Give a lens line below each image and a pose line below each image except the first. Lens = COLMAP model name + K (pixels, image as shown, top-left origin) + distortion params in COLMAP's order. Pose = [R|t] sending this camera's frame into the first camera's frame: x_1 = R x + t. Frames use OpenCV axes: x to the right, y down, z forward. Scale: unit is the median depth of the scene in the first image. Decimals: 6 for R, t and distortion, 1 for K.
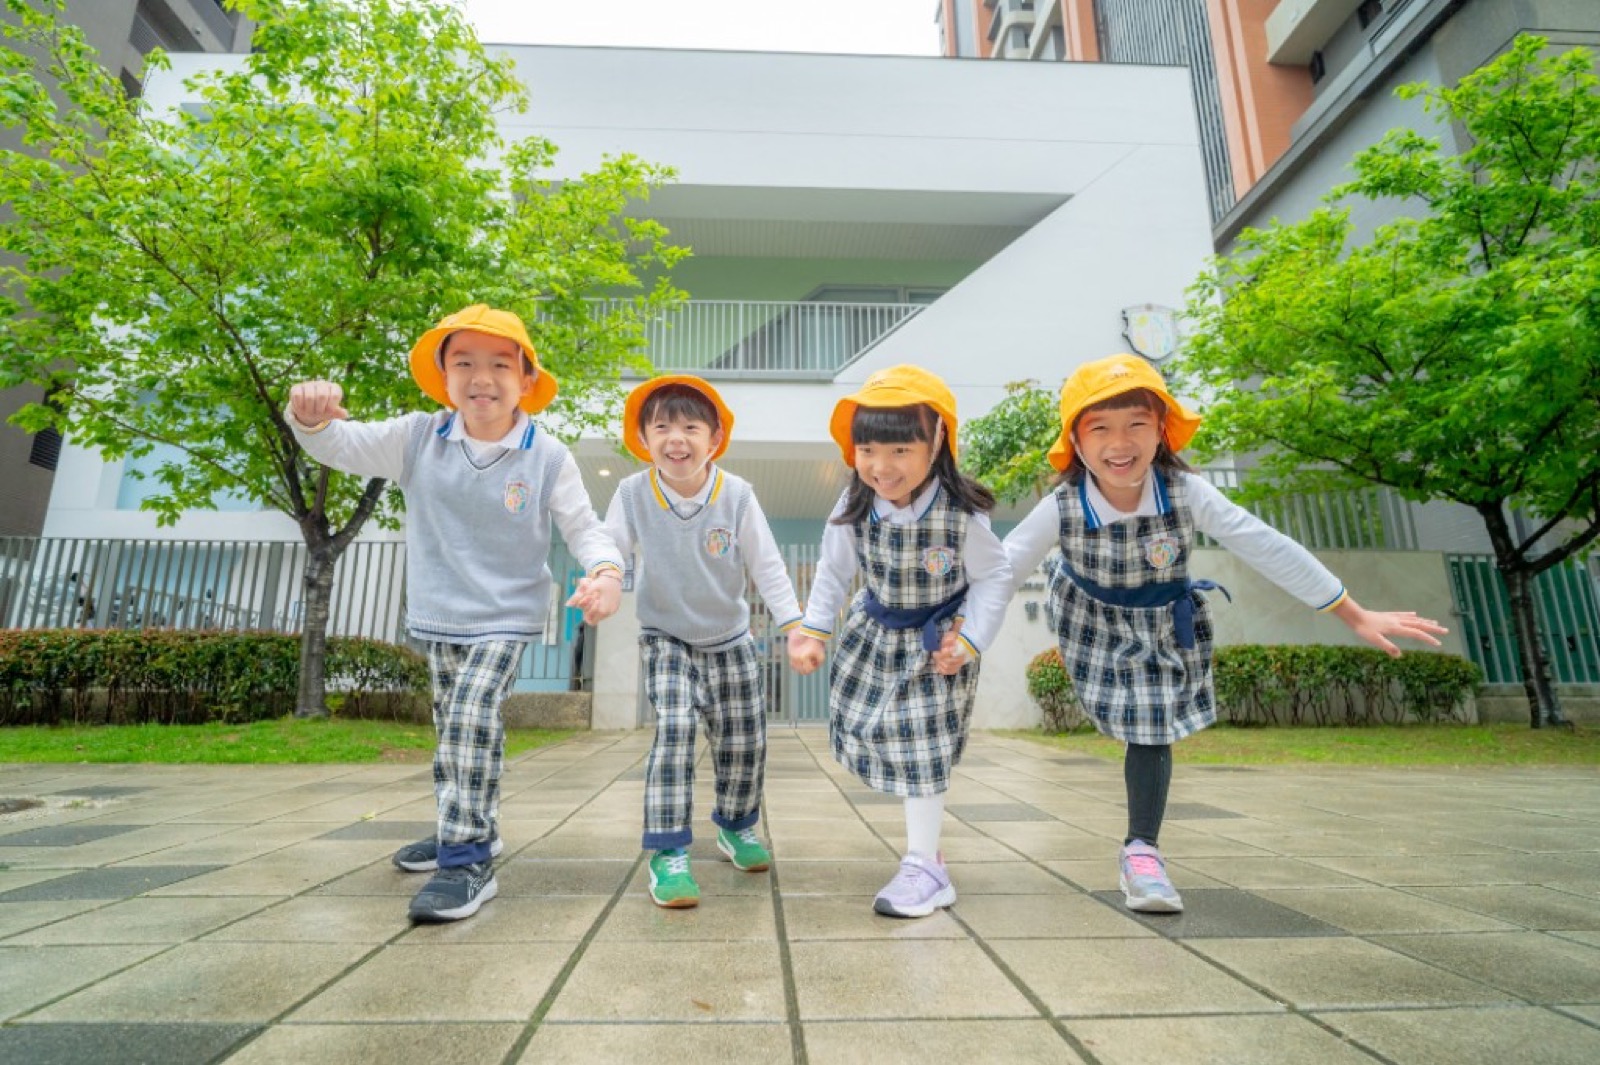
lens RADIAL K [[779.7, 0, 777.0], [0, 779.7, 521.2], [0, 0, 1]] dist [-0.009881, -0.000899]
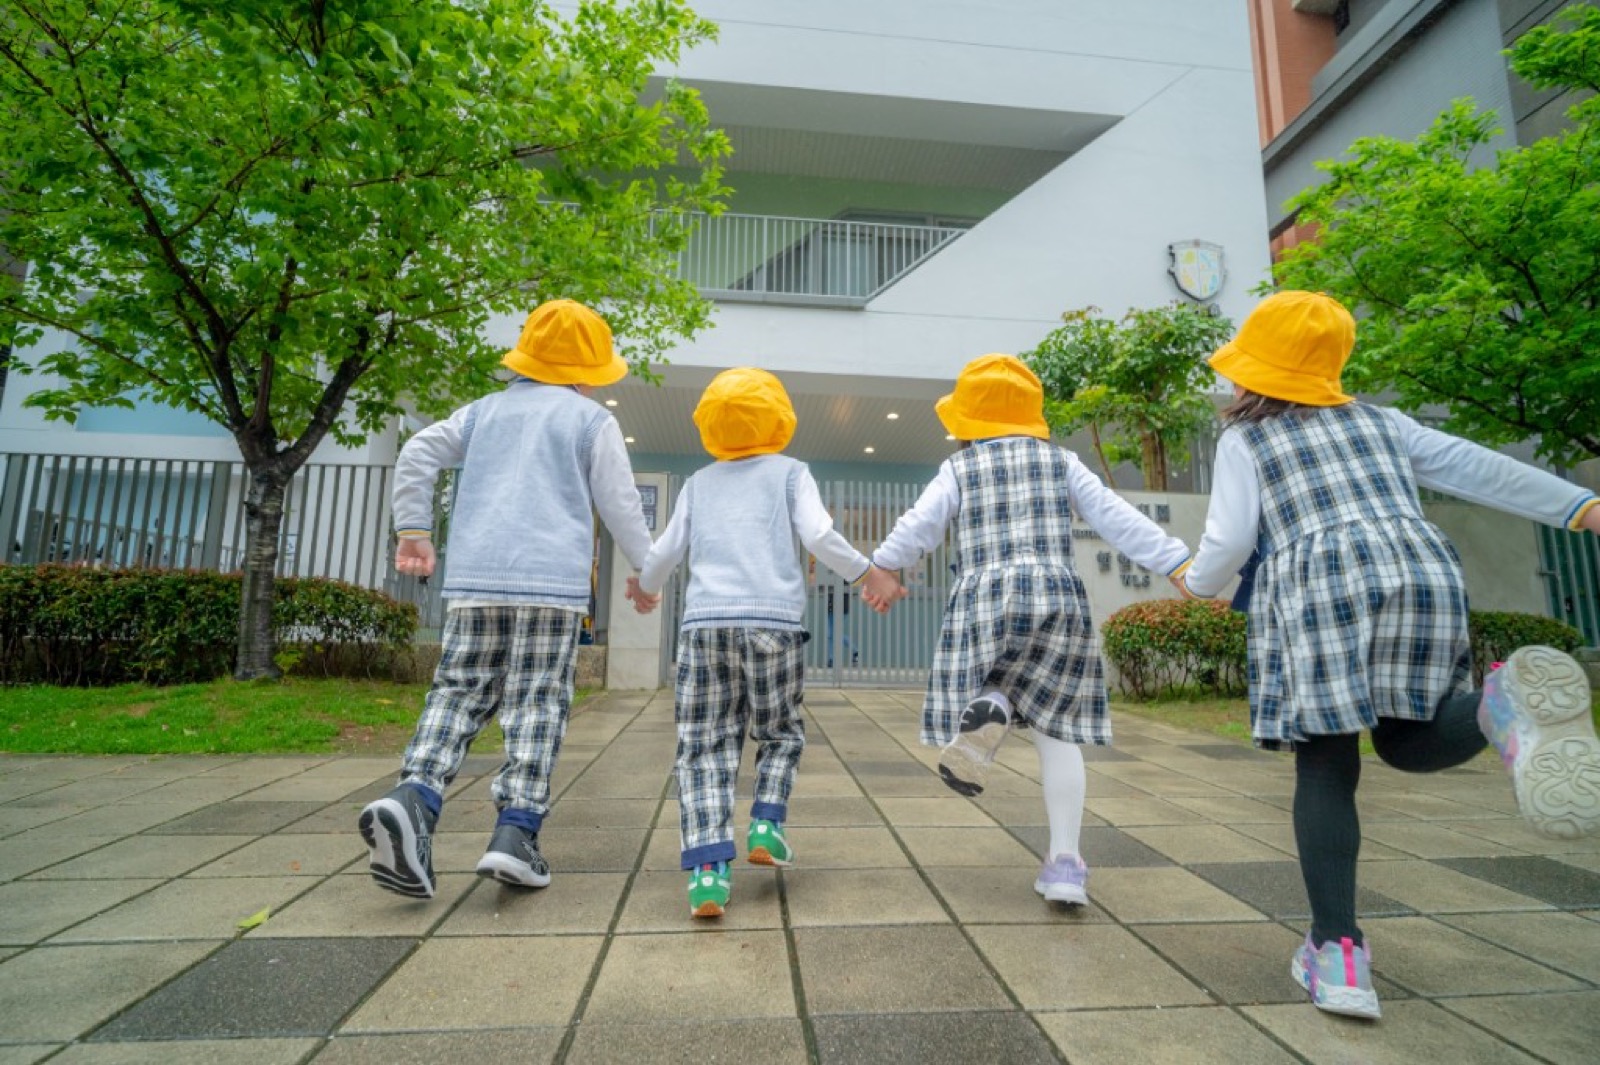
lens RADIAL K [[735.2, 0, 807.2], [0, 735.2, 524.8], [0, 0, 1]] dist [-0.010199, -0.000022]
pose [[0.998149, 0.022400, 0.056547, -0.069286], [-0.026821, 0.996540, 0.078666, 0.017606], [-0.054589, -0.080037, 0.995296, 0.202786]]
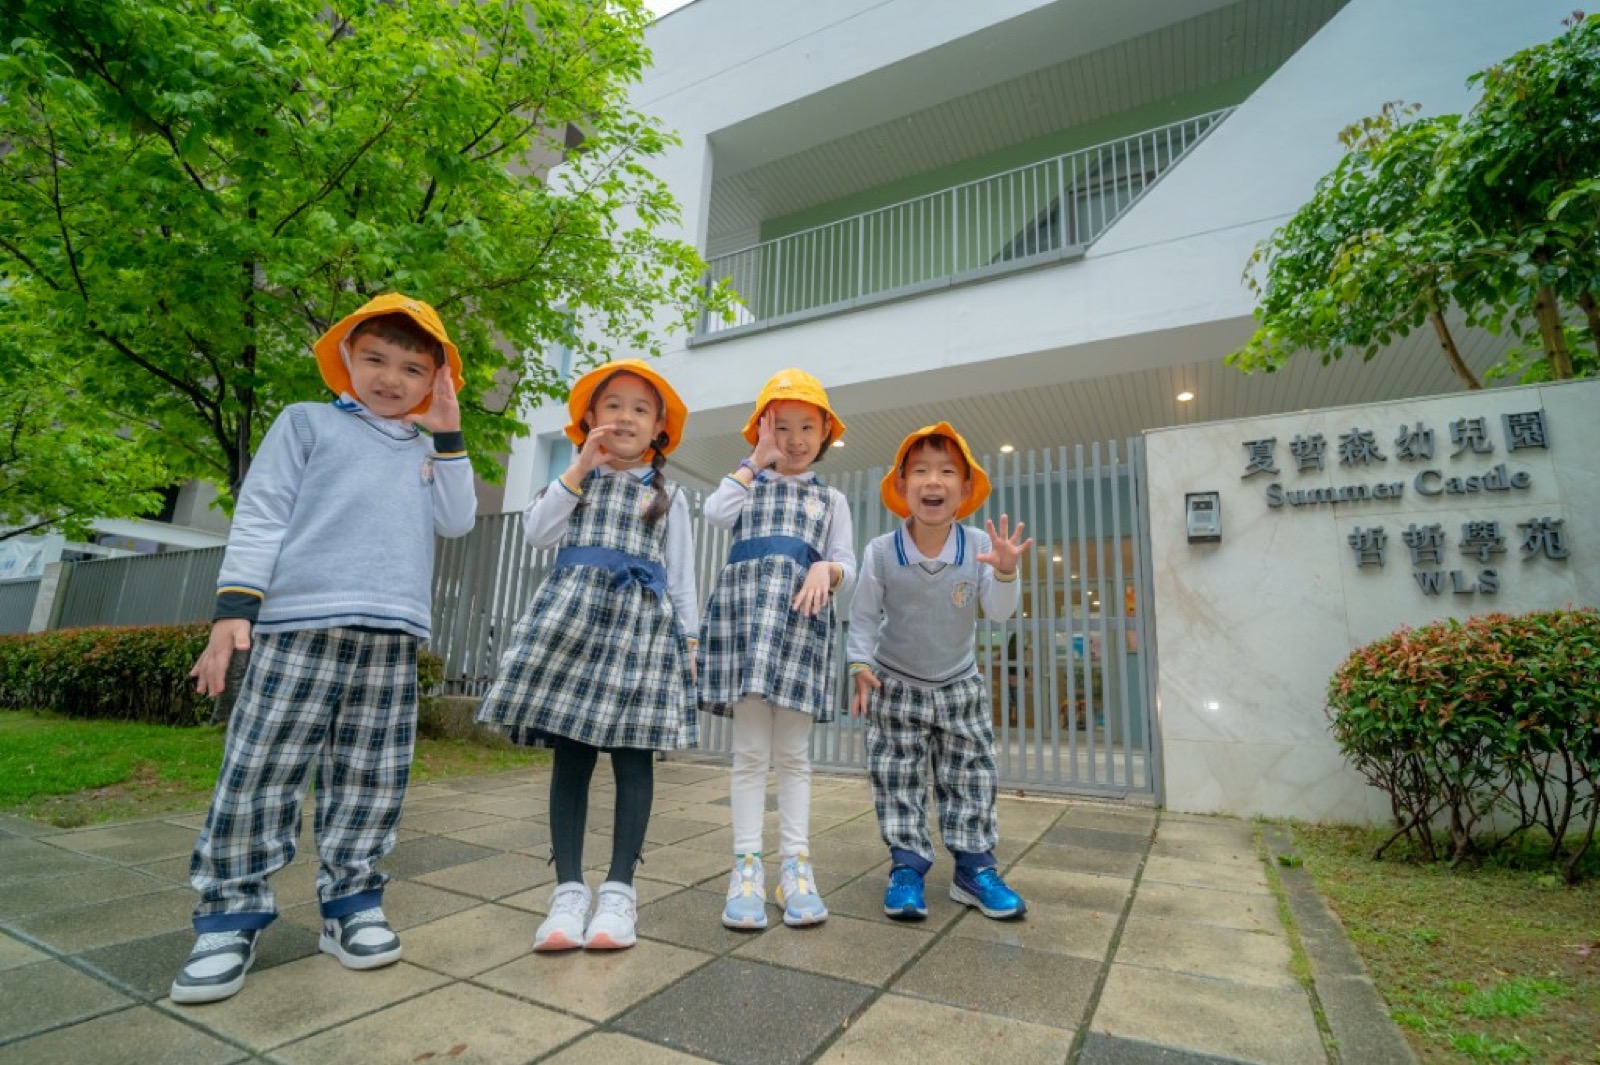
lens RADIAL K [[735.2, 0, 817.4], [0, 735.2, 539.1], [0, 0, 1]] dist [-0.010199, -0.000022]
pose [[0.869145, -0.076190, -0.488654, 0.289432], [0.081613, 0.996612, -0.010228, 0.099182], [0.487778, -0.030991, 0.872418, 0.552195]]
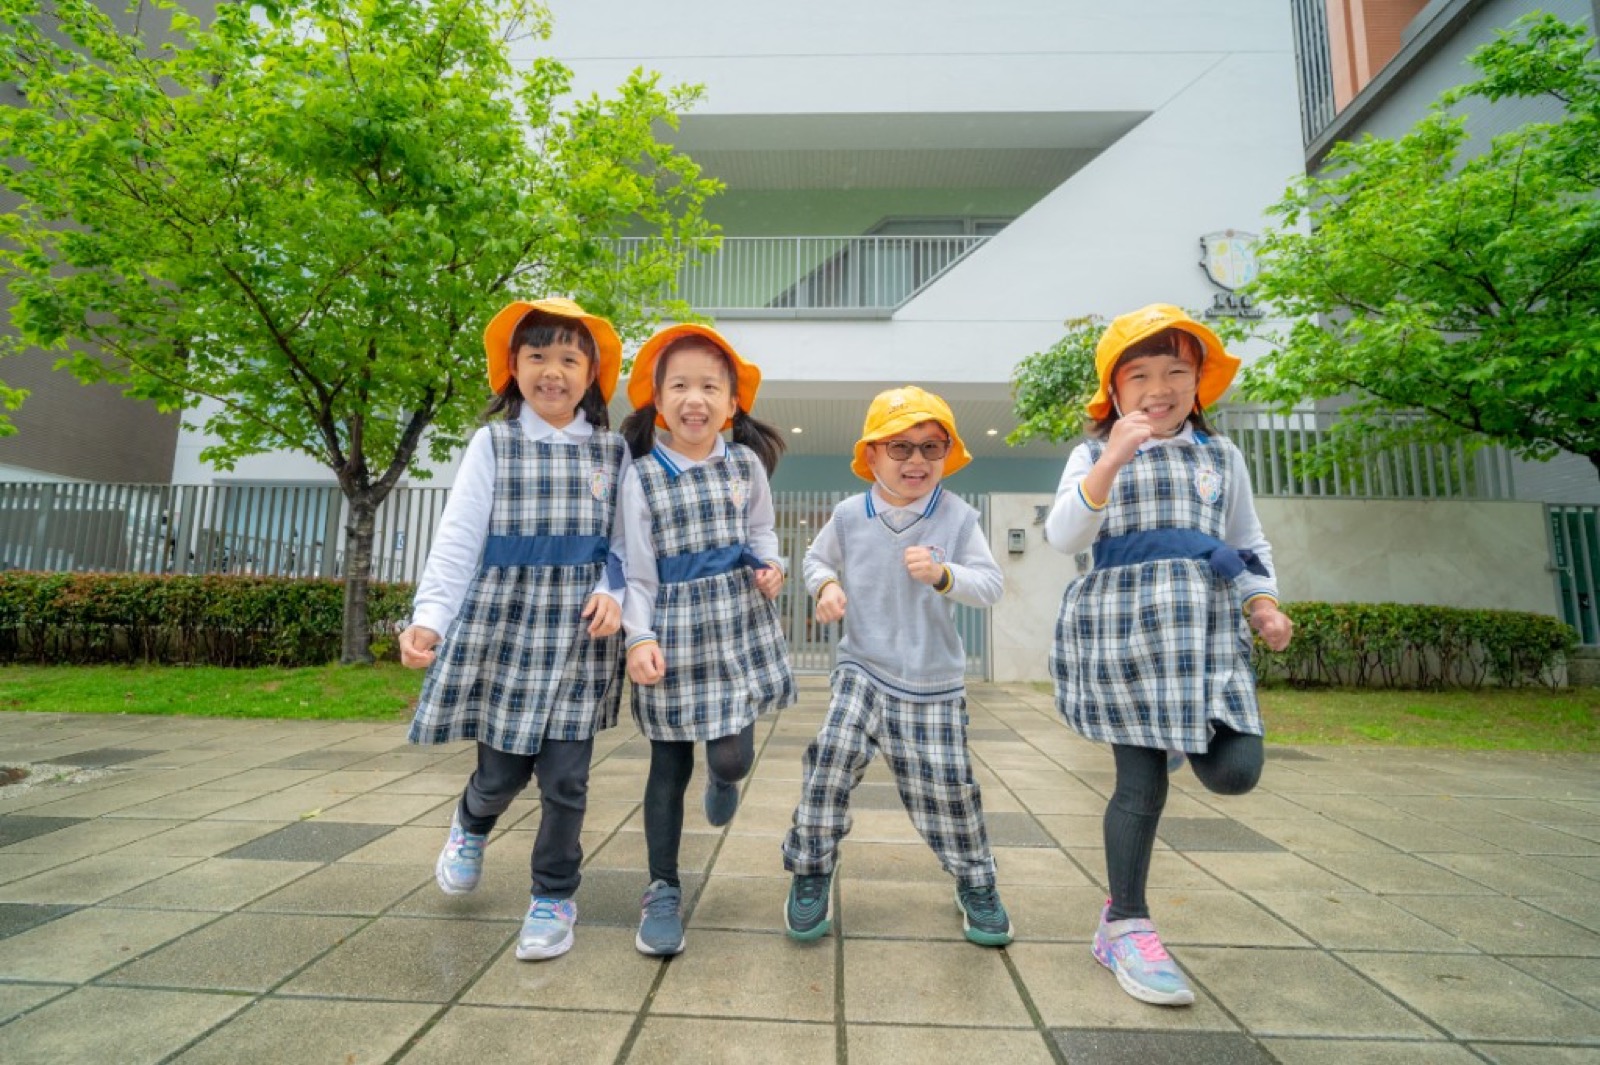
lens RADIAL K [[735.2, 0, 802.1], [0, 735.2, 519.4], [0, 0, 1]] dist [-0.010199, -0.000022]
pose [[0.997010, 0.006347, -0.077009, 0.057636], [0.000989, 0.995491, 0.094853, -0.026193], [0.077263, -0.094645, 0.992508, 0.083930]]
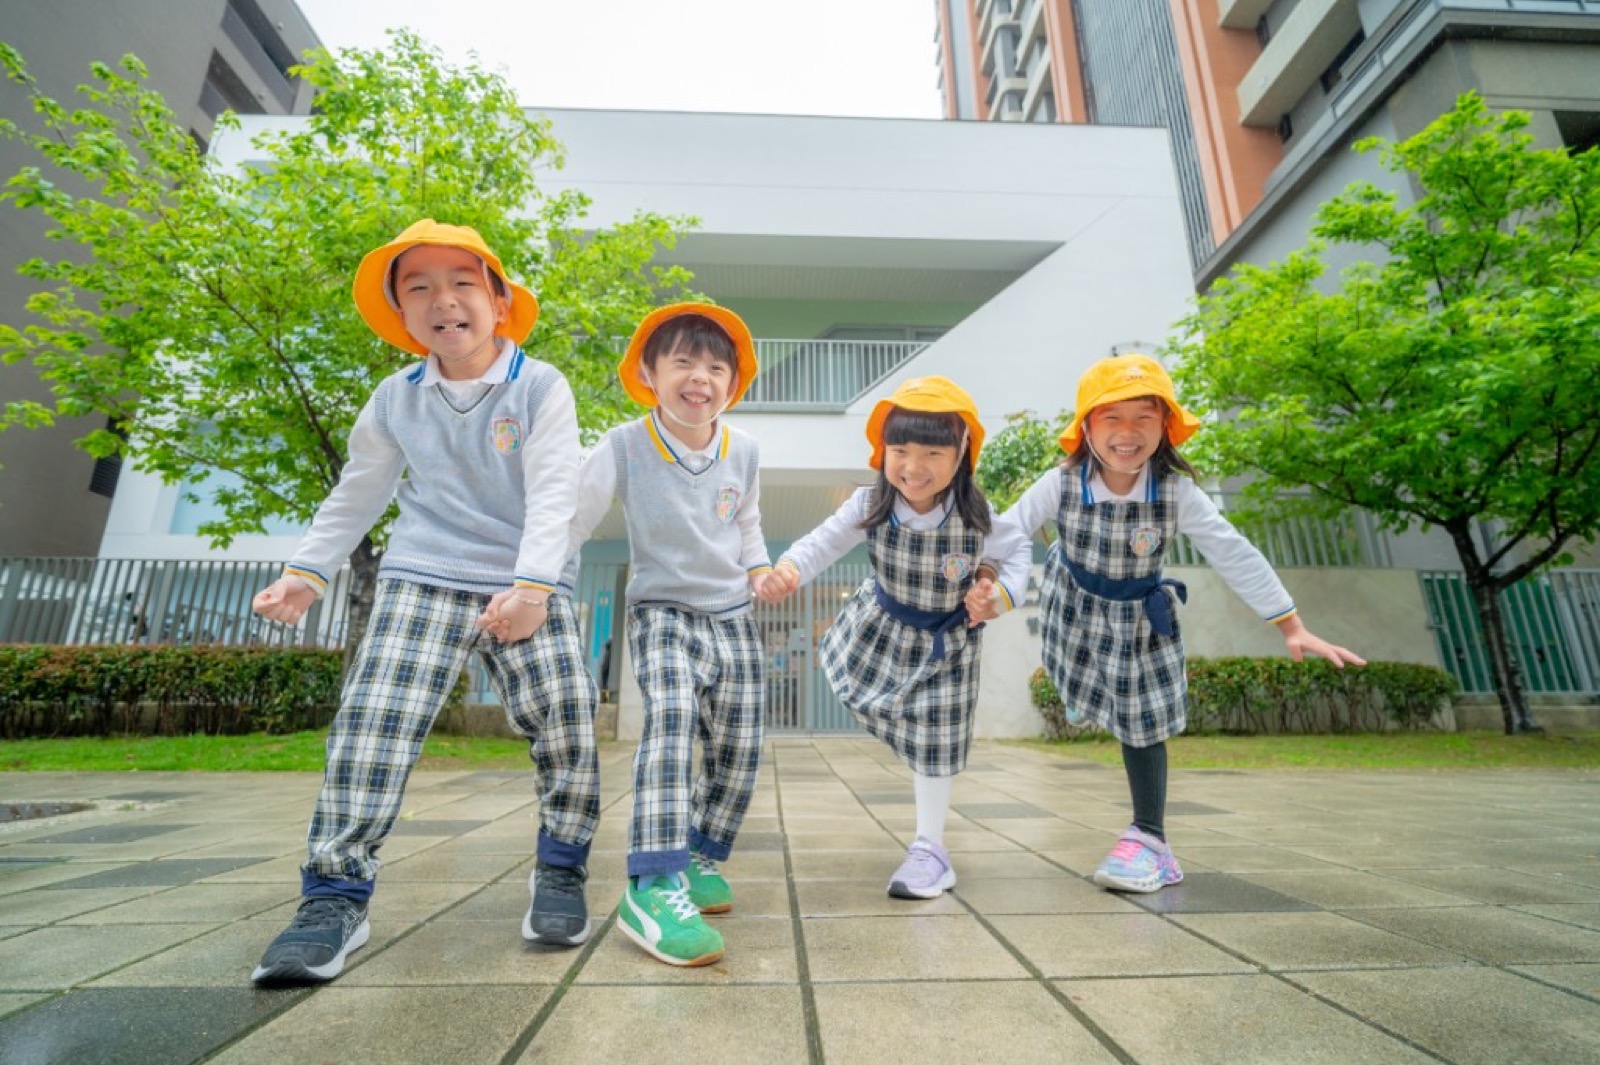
lens RADIAL K [[735.2, 0, 797.4], [0, 735.2, 507.6], [0, 0, 1]] dist [-0.010199, -0.000022]
pose [[0.999986, -0.002284, 0.004837, 0.001284], [0.002530, 0.998673, -0.051447, 0.005540], [-0.004713, 0.051459, 0.998664, -0.008444]]
